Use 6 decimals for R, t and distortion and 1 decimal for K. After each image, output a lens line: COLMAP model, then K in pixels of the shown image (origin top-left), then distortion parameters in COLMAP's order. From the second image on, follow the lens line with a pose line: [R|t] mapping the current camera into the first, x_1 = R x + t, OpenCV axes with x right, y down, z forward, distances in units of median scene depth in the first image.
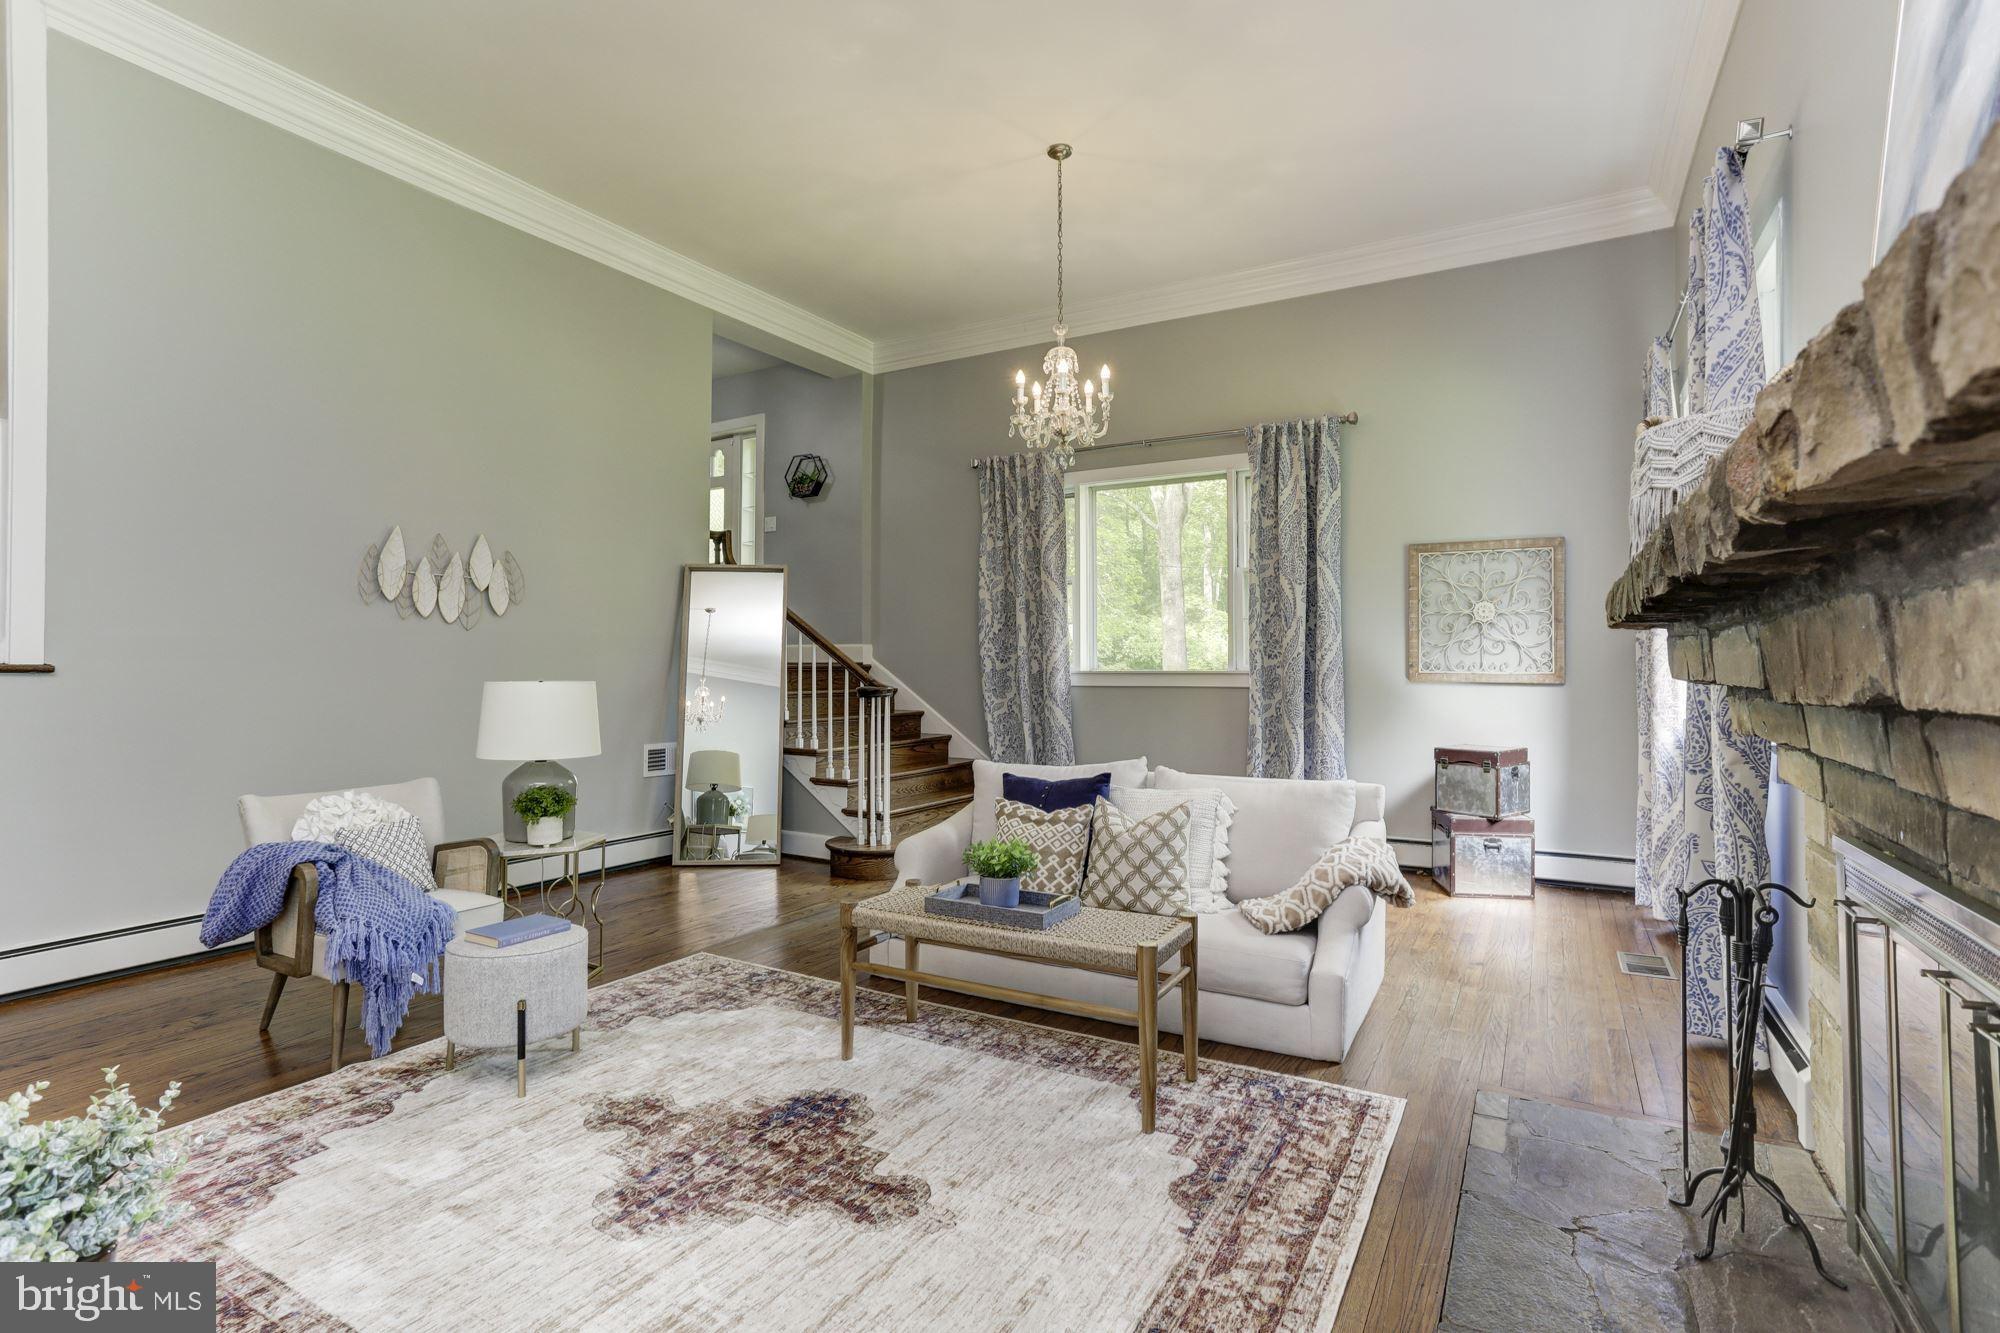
lens RADIAL K [[980.9, 0, 996.5], [0, 980.9, 666.2], [0, 0, 1]] dist [-0.025961, -0.000019]
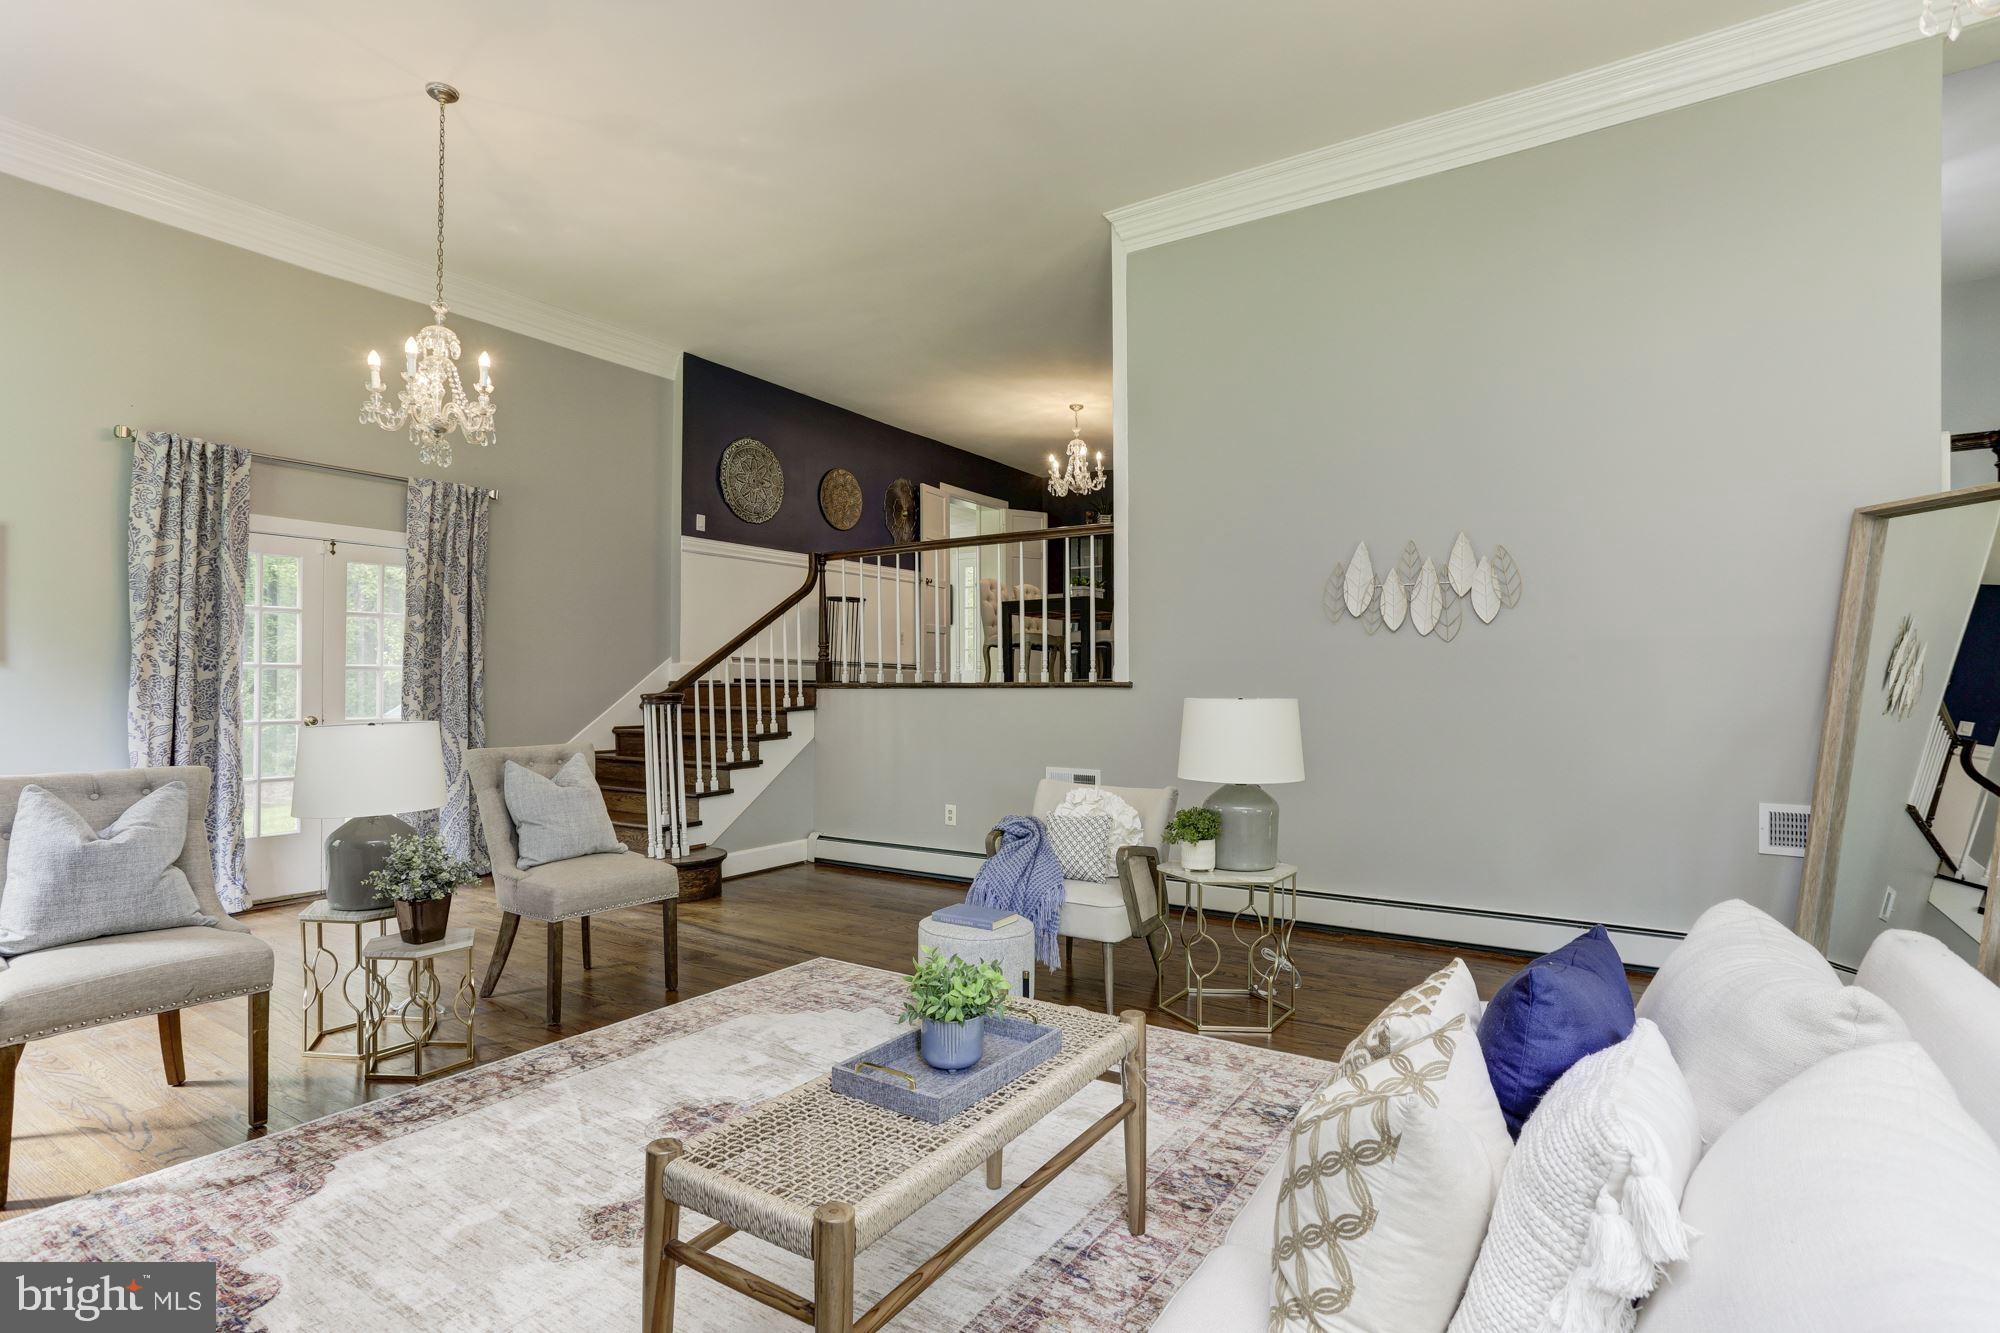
lens RADIAL K [[999.3, 0, 994.6], [0, 999.3, 651.5], [0, 0, 1]] dist [-0.078093, 0.062855]
pose [[-0.076729, -0.029248, -0.996623, 0.503035], [-0.001720, 0.999572, -0.029202, -0.000964], [0.997050, -0.000526, -0.076747, 0.833712]]
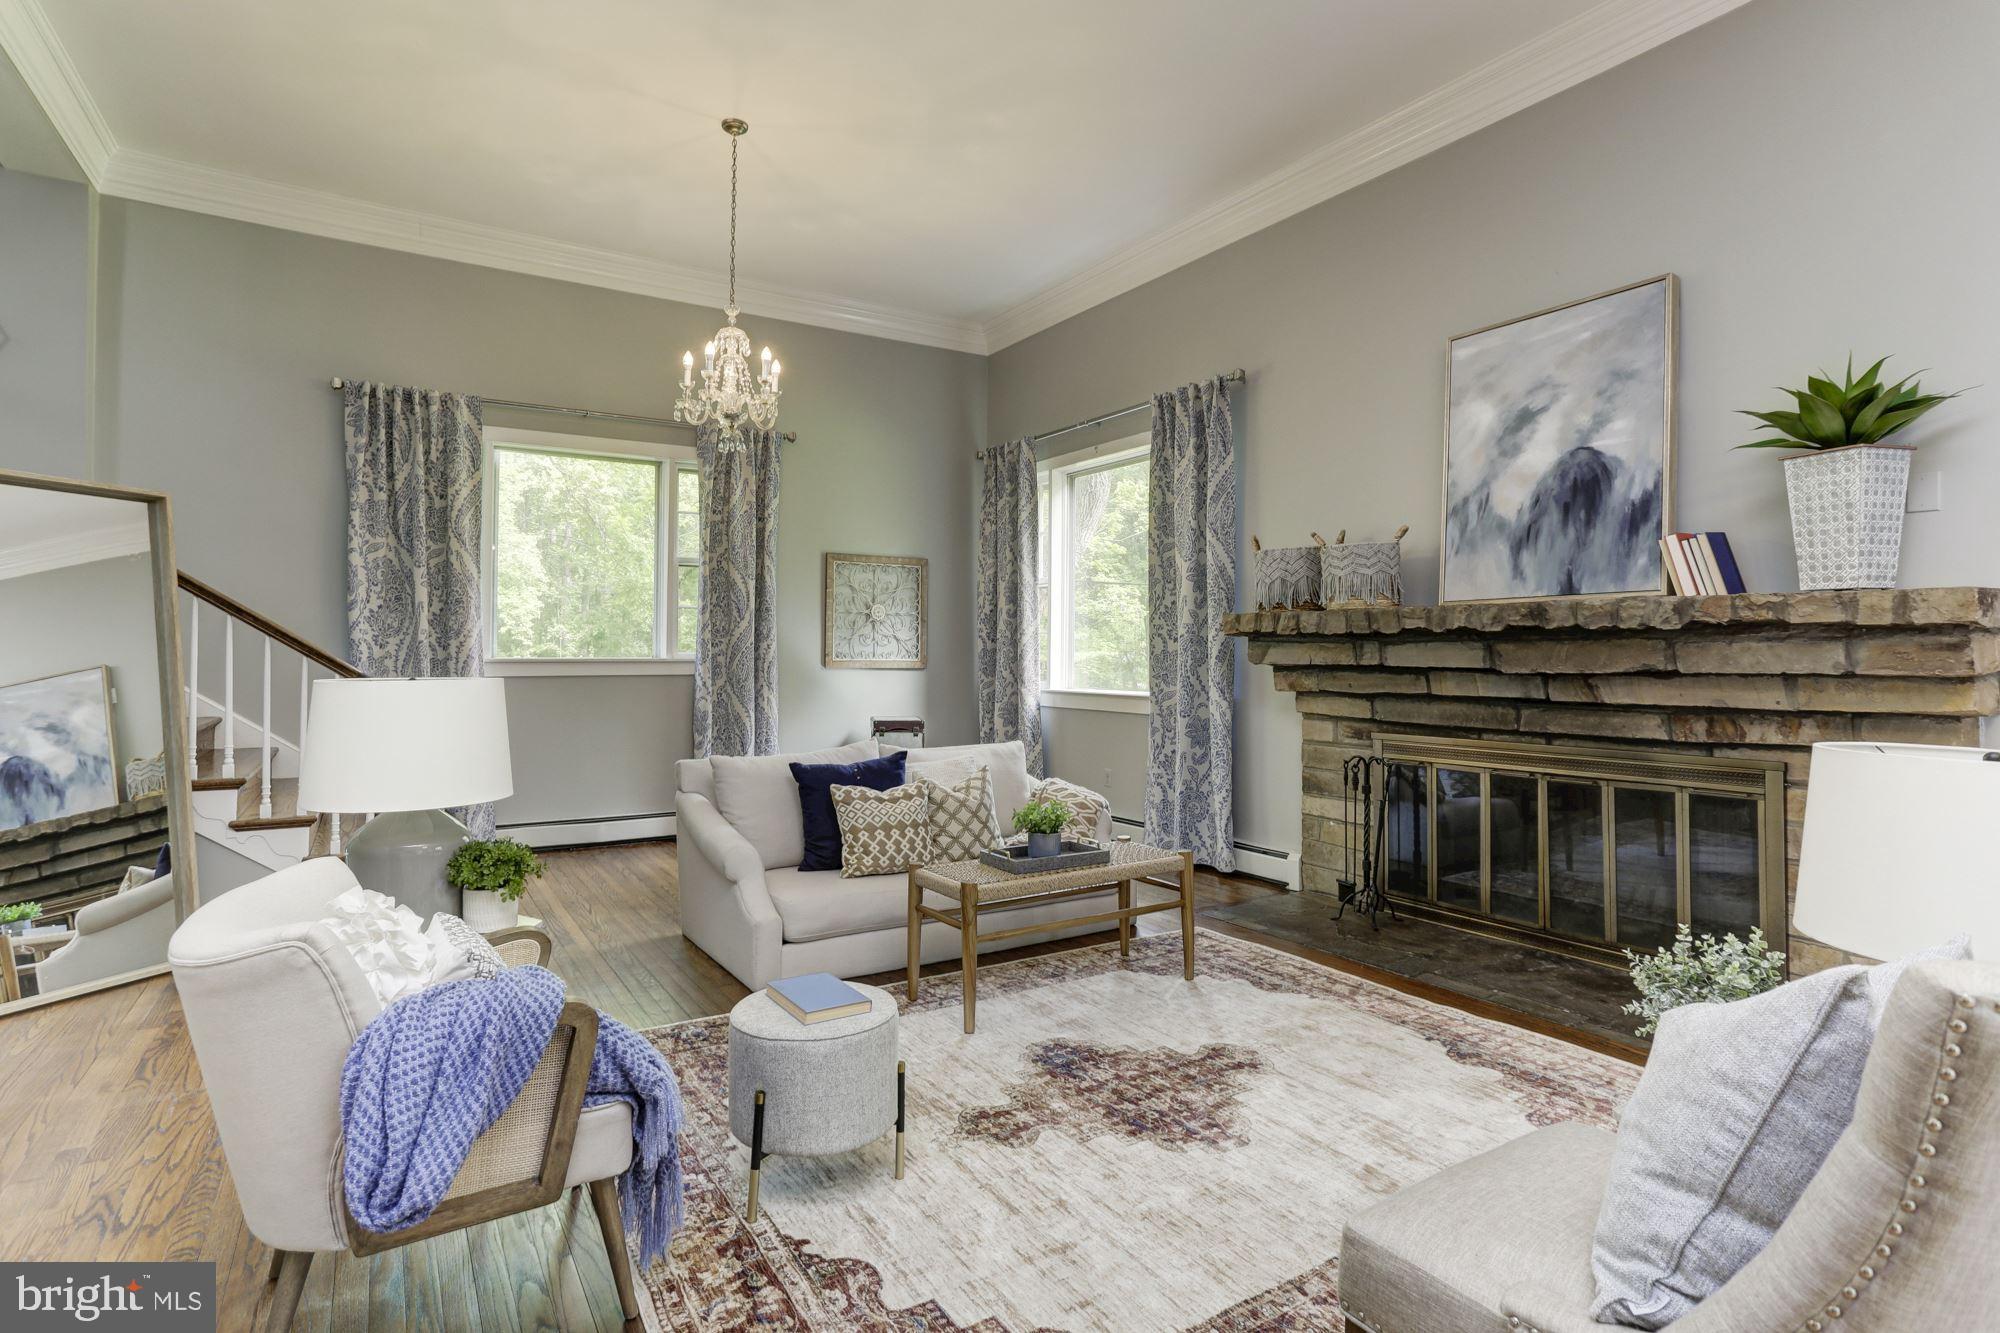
lens RADIAL K [[999.3, 0, 994.6], [0, 999.3, 651.5], [0, 0, 1]] dist [-0.078093, 0.062855]
pose [[0.466728, 0.005000, 0.884387, -0.845328], [-0.002440, 0.999987, -0.004366, 0.001181], [-0.884398, -0.000120, 0.466734, 0.382192]]
